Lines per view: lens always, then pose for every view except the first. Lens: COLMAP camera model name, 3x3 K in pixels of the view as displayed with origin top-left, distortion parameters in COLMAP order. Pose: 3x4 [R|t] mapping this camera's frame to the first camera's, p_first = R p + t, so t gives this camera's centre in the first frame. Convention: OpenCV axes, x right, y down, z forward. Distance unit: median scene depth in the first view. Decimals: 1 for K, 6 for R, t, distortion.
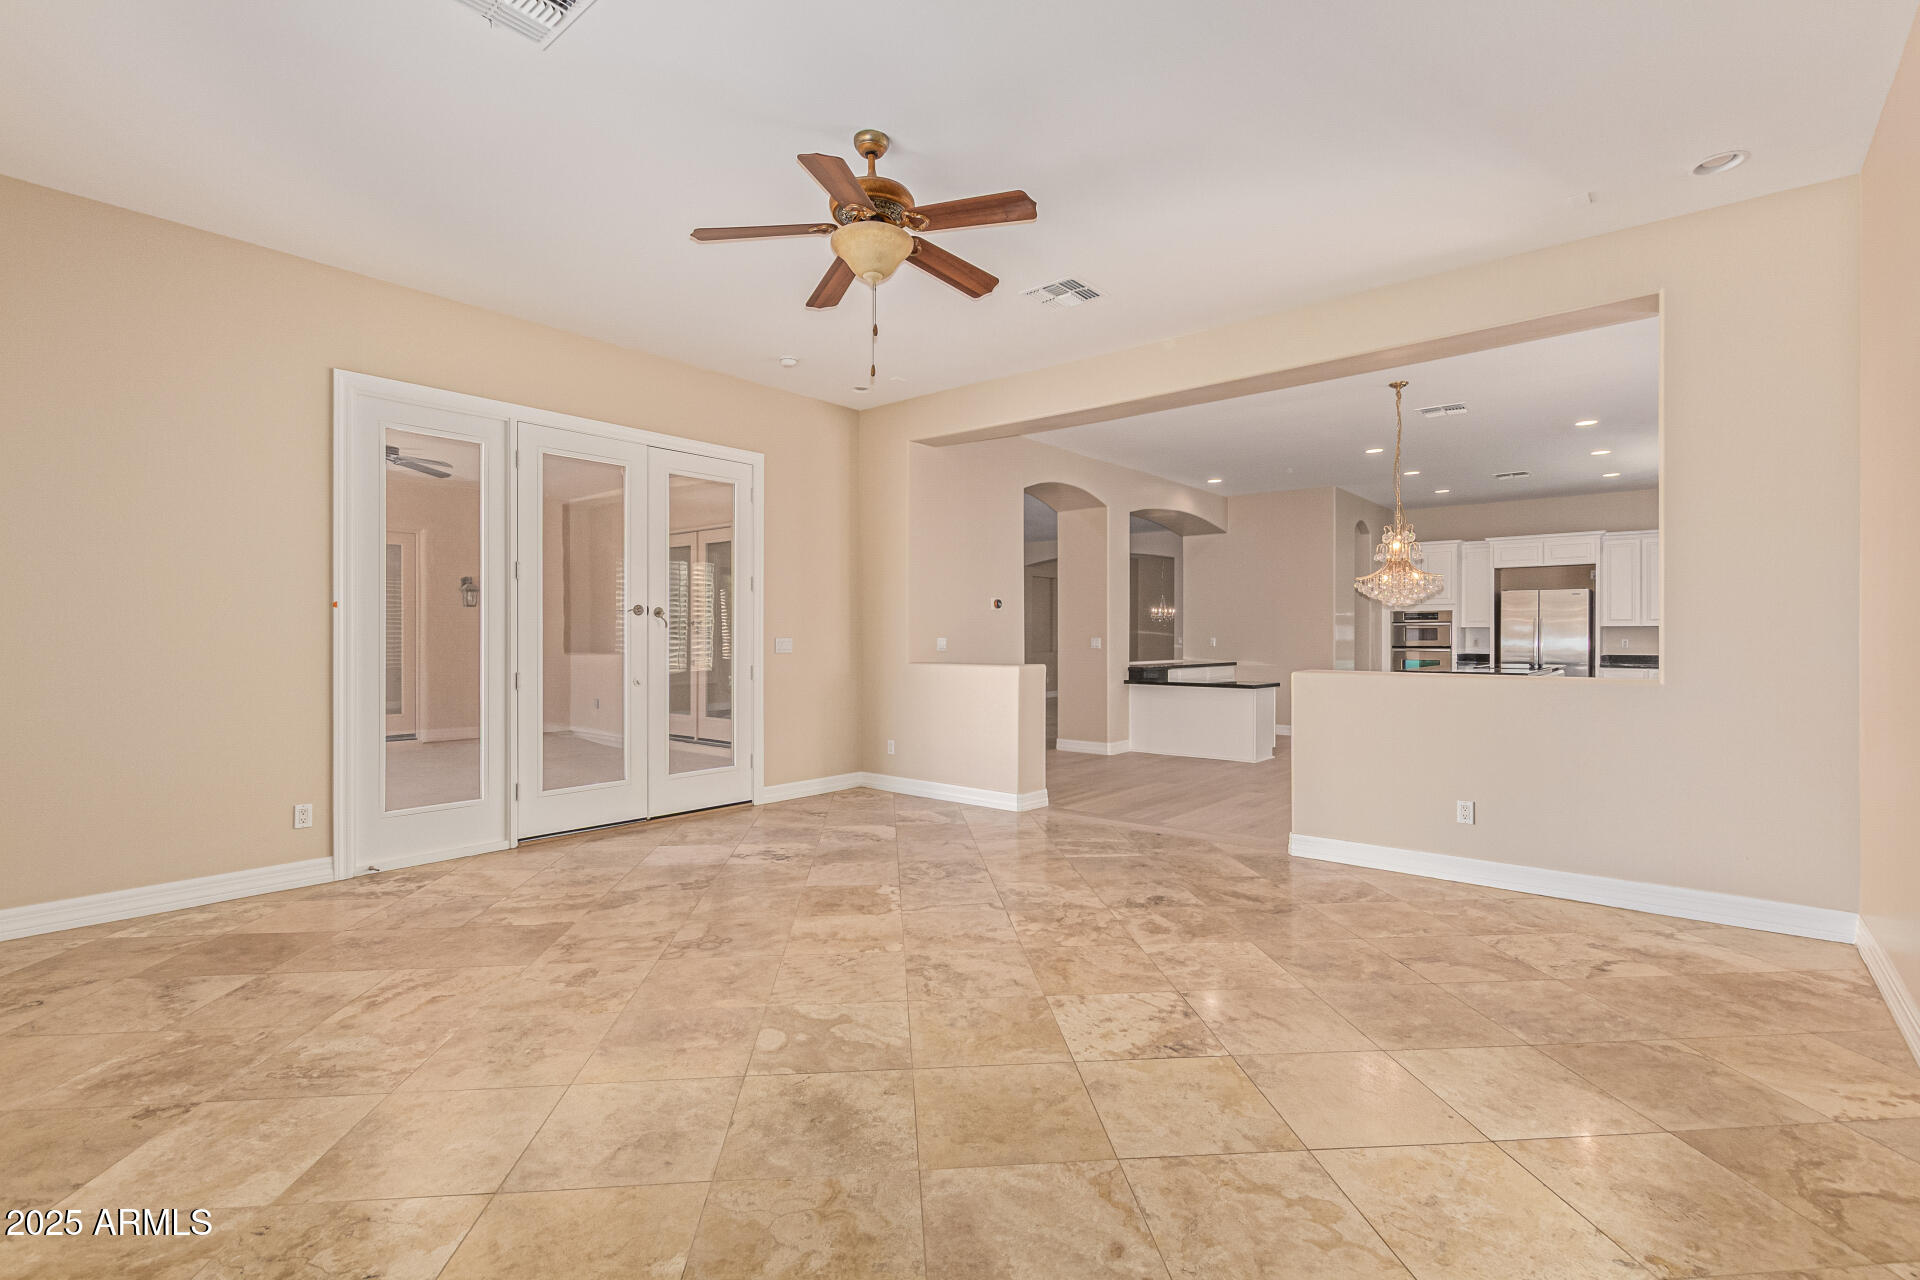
lens RADIAL K [[879.6, 0, 960.9], [0, 879.6, 639.4], [0, 0, 1]] dist [0.007143, -0.003620]
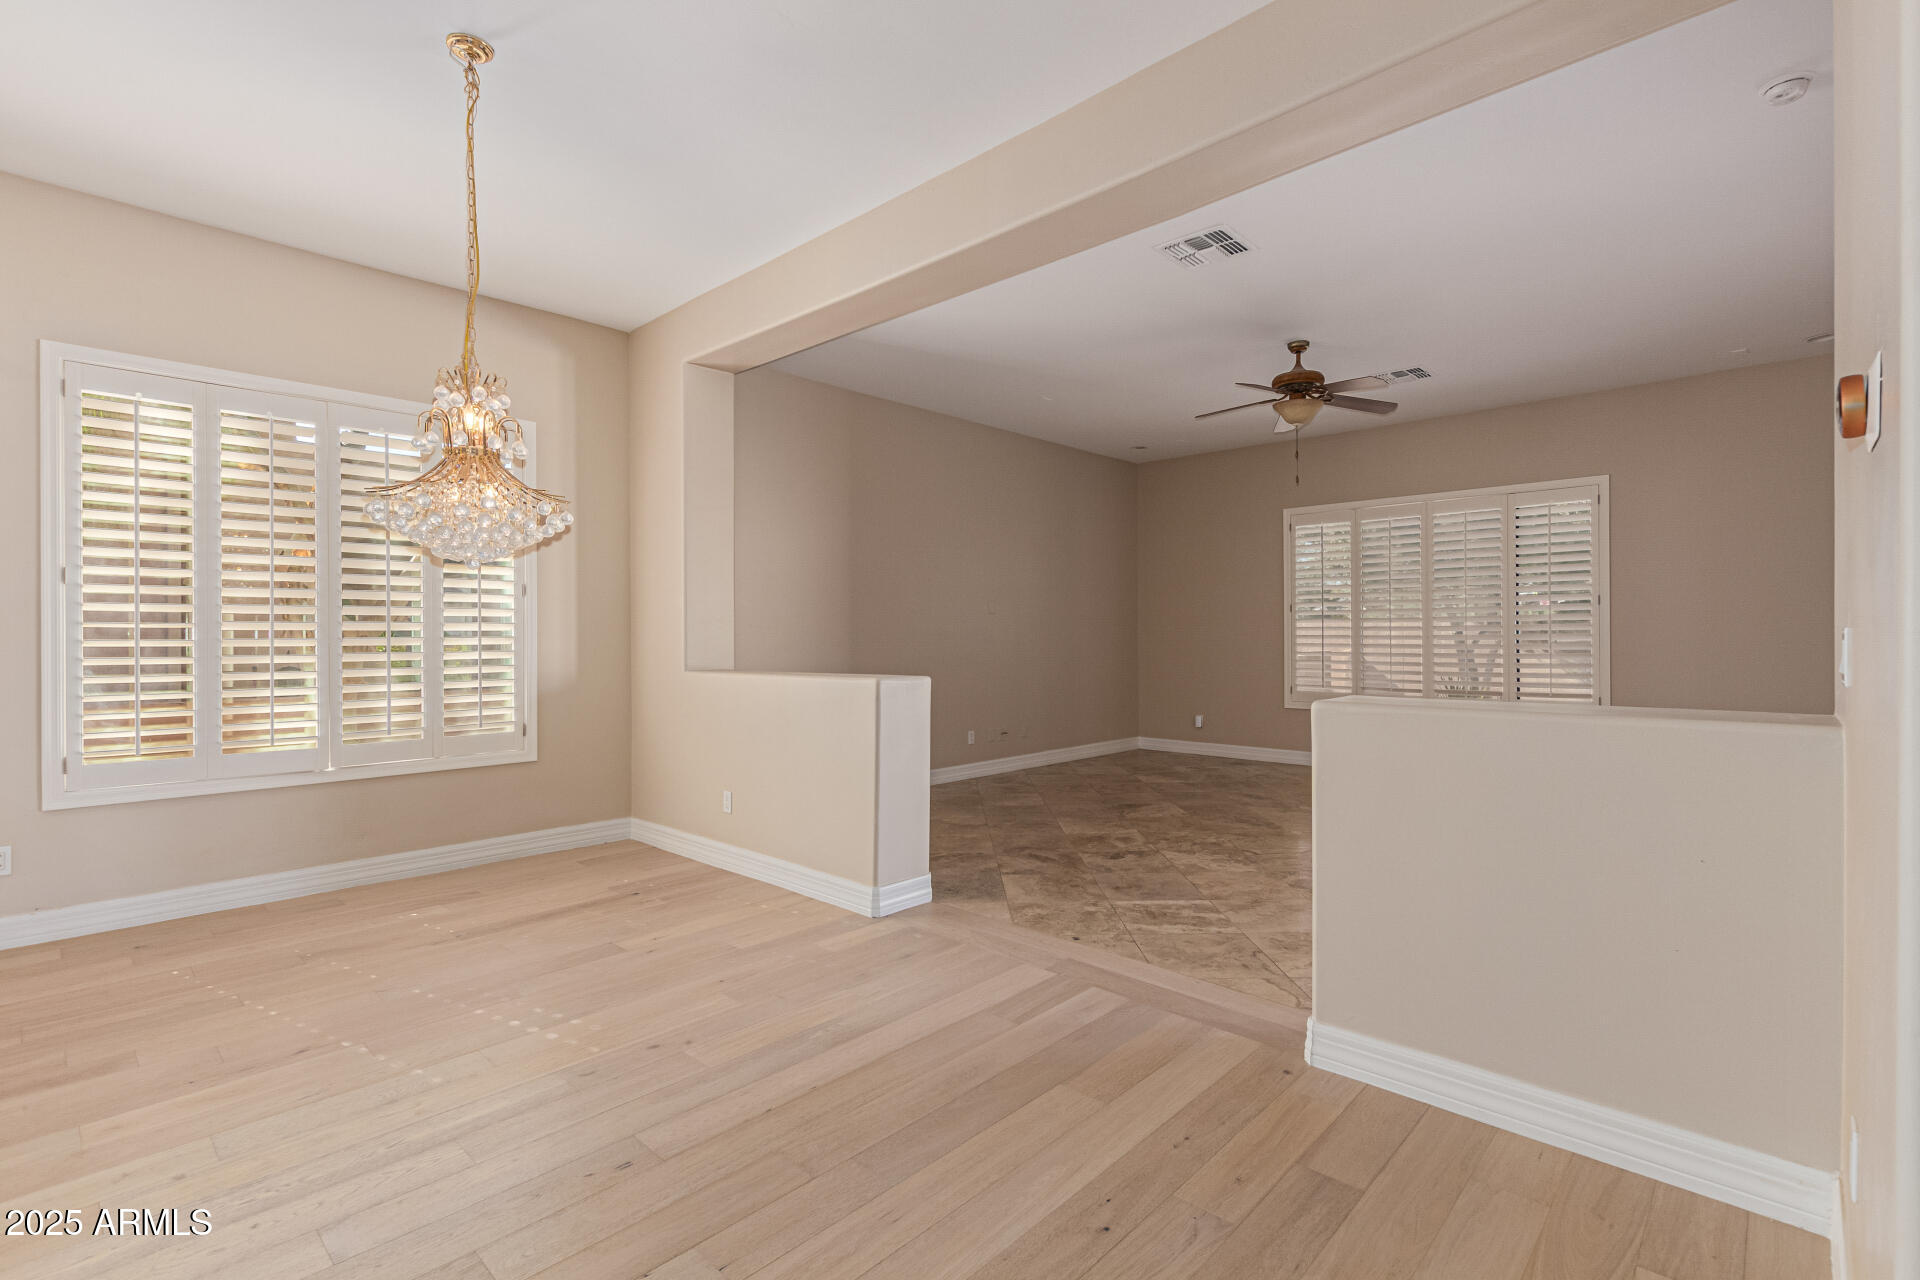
lens RADIAL K [[879.6, 0, 960.6], [0, 879.6, 636.4], [0, 0, 1]] dist [0.007143, -0.003620]
pose [[-0.998091, -0.002507, 0.061714, 0.443162], [-0.002464, 0.999997, 0.000769, -0.001295], [-0.061716, 0.000615, -0.998094, 2.707269]]
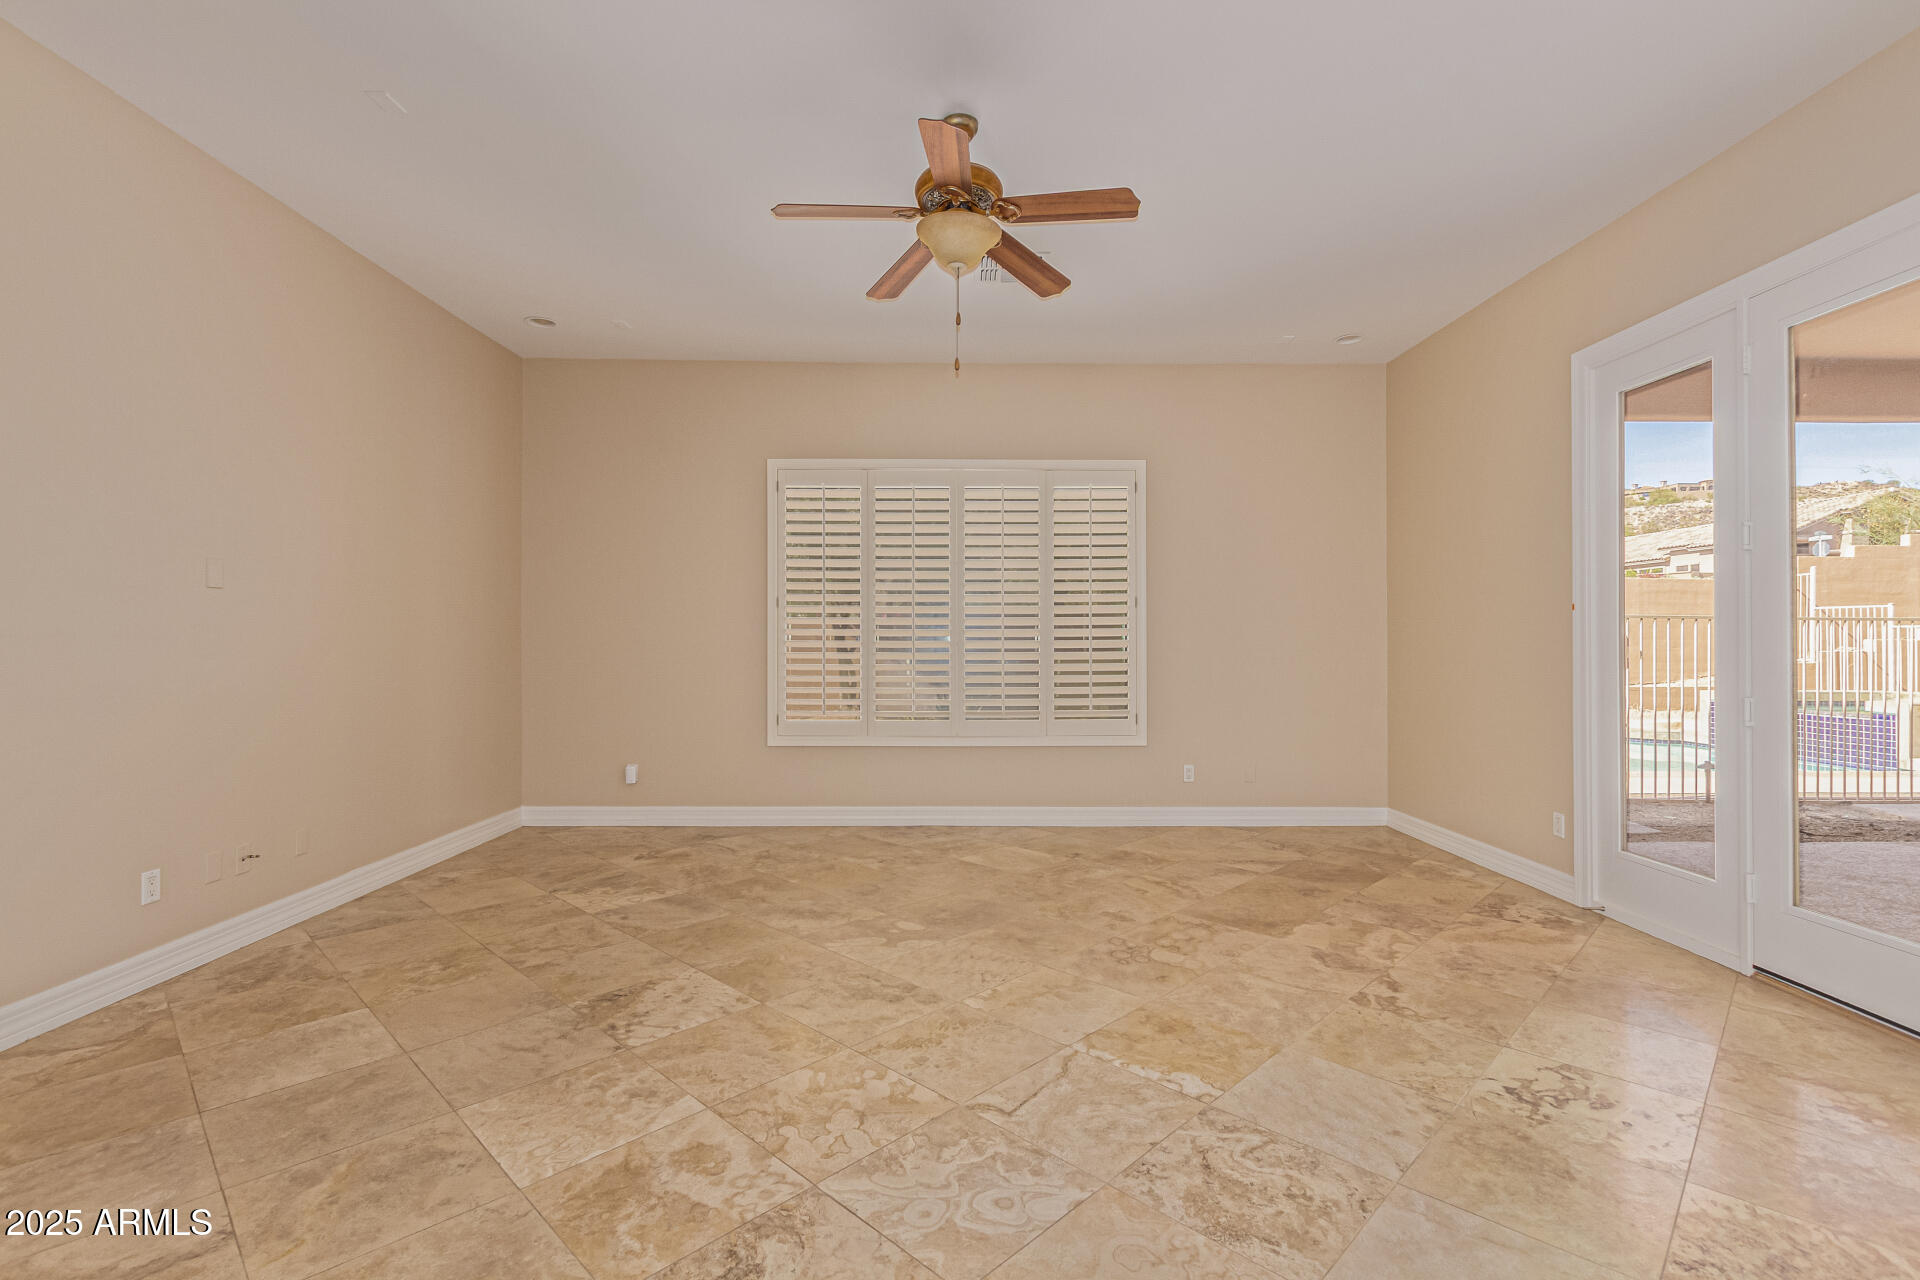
lens RADIAL K [[879.6, 0, 972.5], [0, 879.6, 636.0], [0, 0, 1]] dist [0.007143, -0.003620]
pose [[-0.756580, -0.006478, -0.653869, 0.509361], [-0.002867, 0.999974, -0.006589, -0.003036], [0.653895, -0.003110, -0.756579, 1.710590]]
